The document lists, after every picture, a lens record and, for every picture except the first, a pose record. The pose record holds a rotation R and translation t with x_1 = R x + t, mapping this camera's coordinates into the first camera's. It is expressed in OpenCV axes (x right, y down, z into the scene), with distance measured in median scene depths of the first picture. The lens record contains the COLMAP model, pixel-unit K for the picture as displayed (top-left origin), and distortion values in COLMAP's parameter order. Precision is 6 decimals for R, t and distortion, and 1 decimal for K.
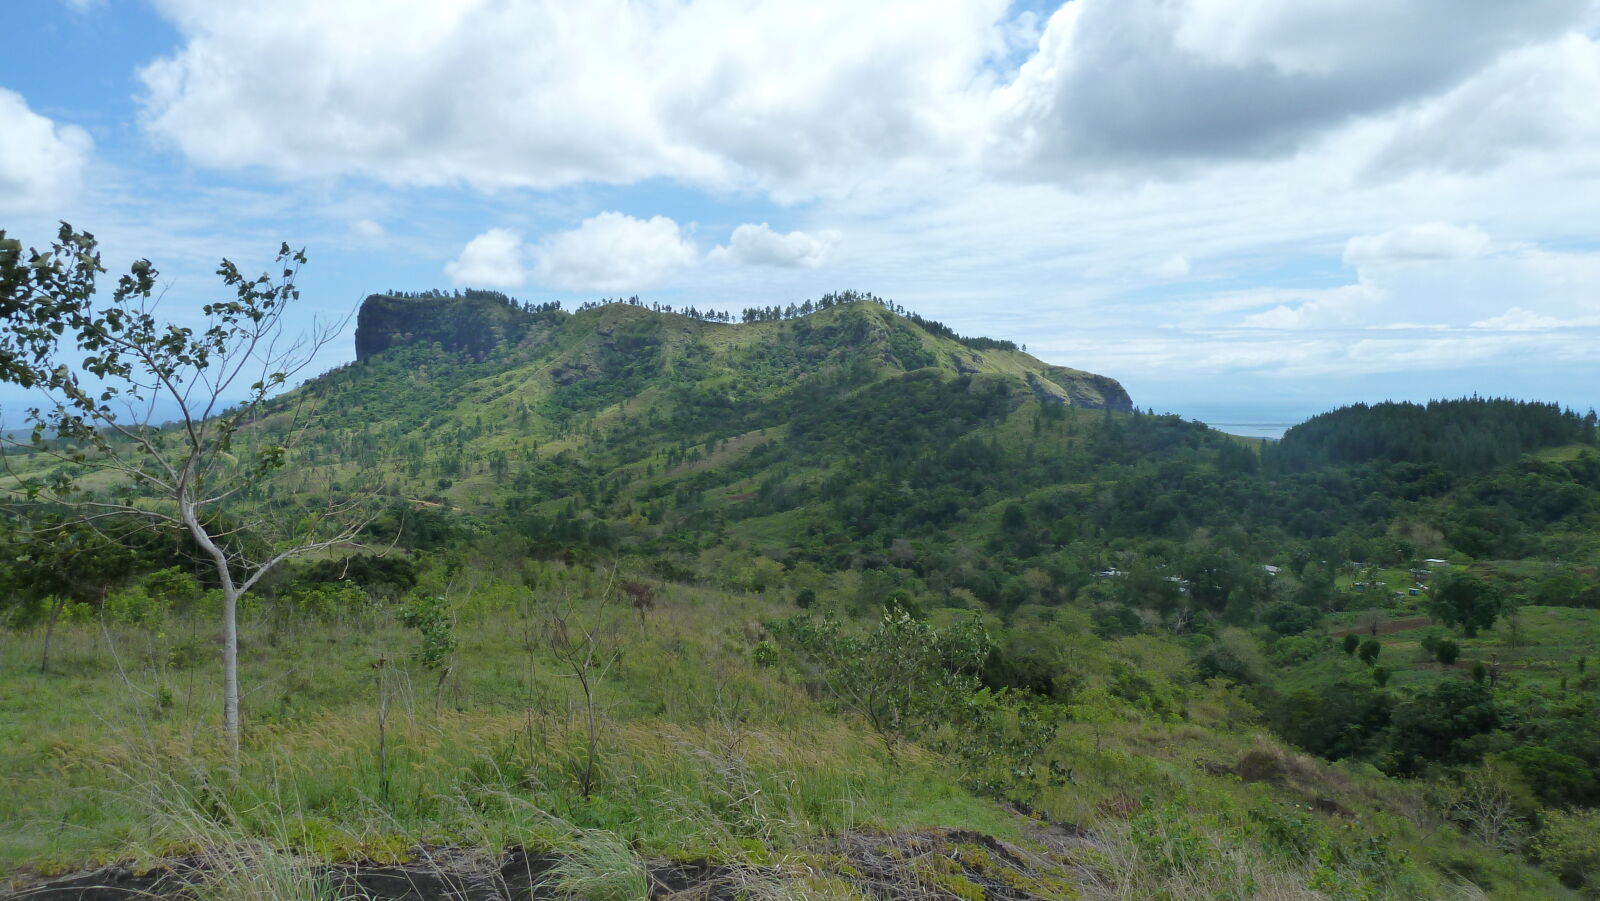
lens RADIAL K [[1109.3, 0, 800.0], [0, 1109.3, 450.5], [0, 0, 1]] dist [-0.039050, 0.007410]
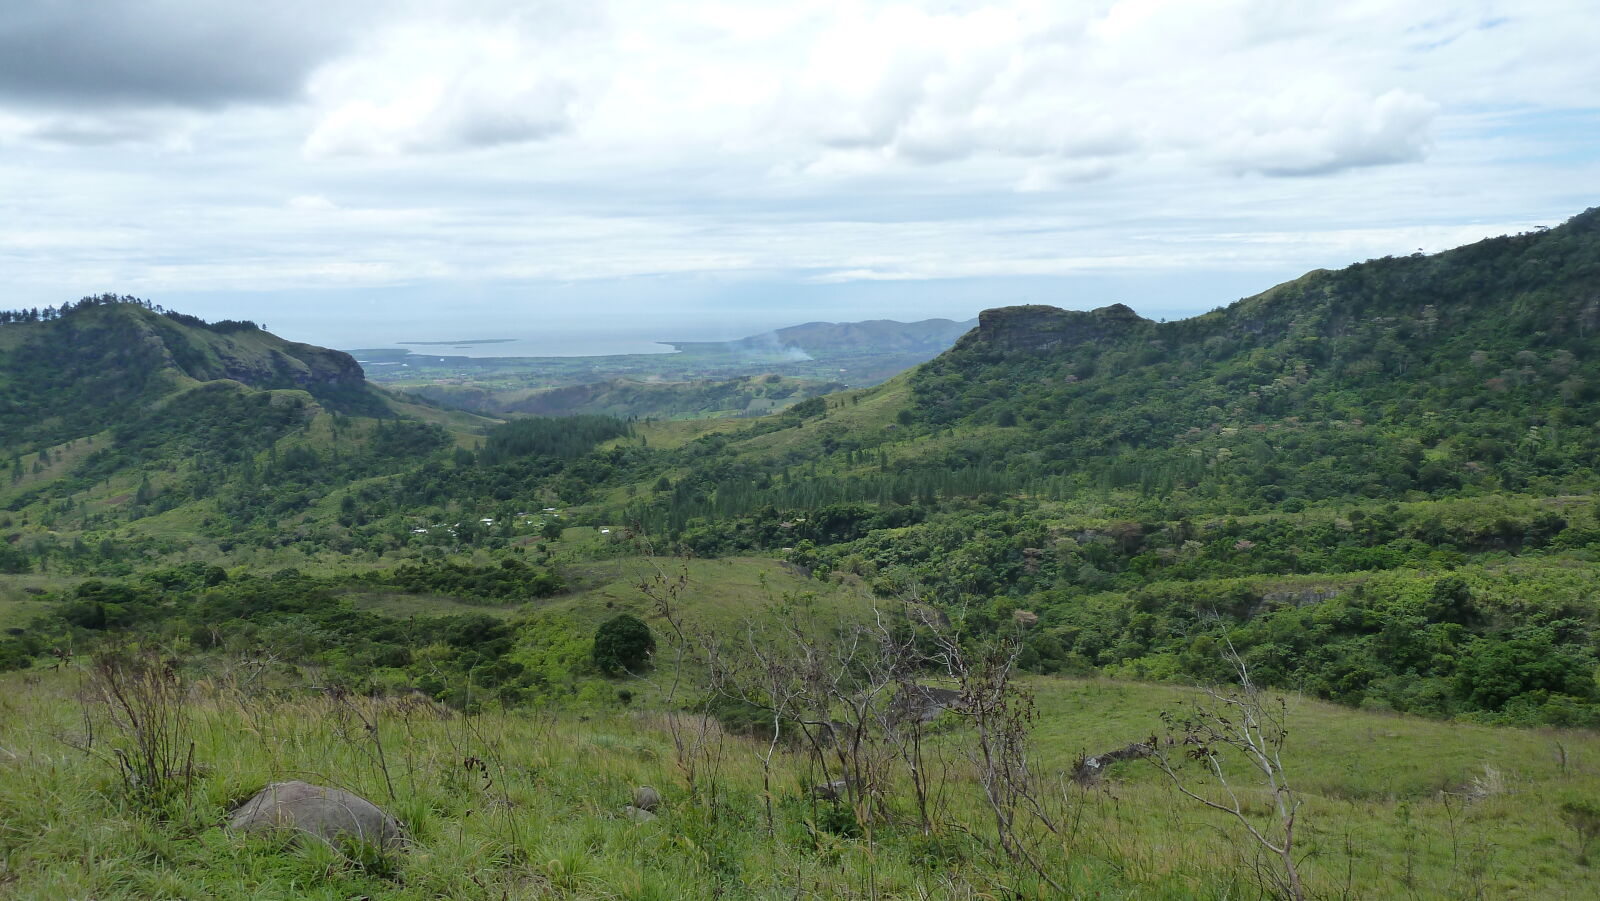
lens RADIAL K [[1109.3, 0, 800.0], [0, 1109.3, 450.5], [0, 0, 1]] dist [-0.039050, 0.007410]
pose [[0.766551, -0.096519, 0.634889, -0.369515], [0.045793, 0.994340, 0.095874, -0.160044], [-0.640548, -0.044419, 0.766632, -0.832764]]
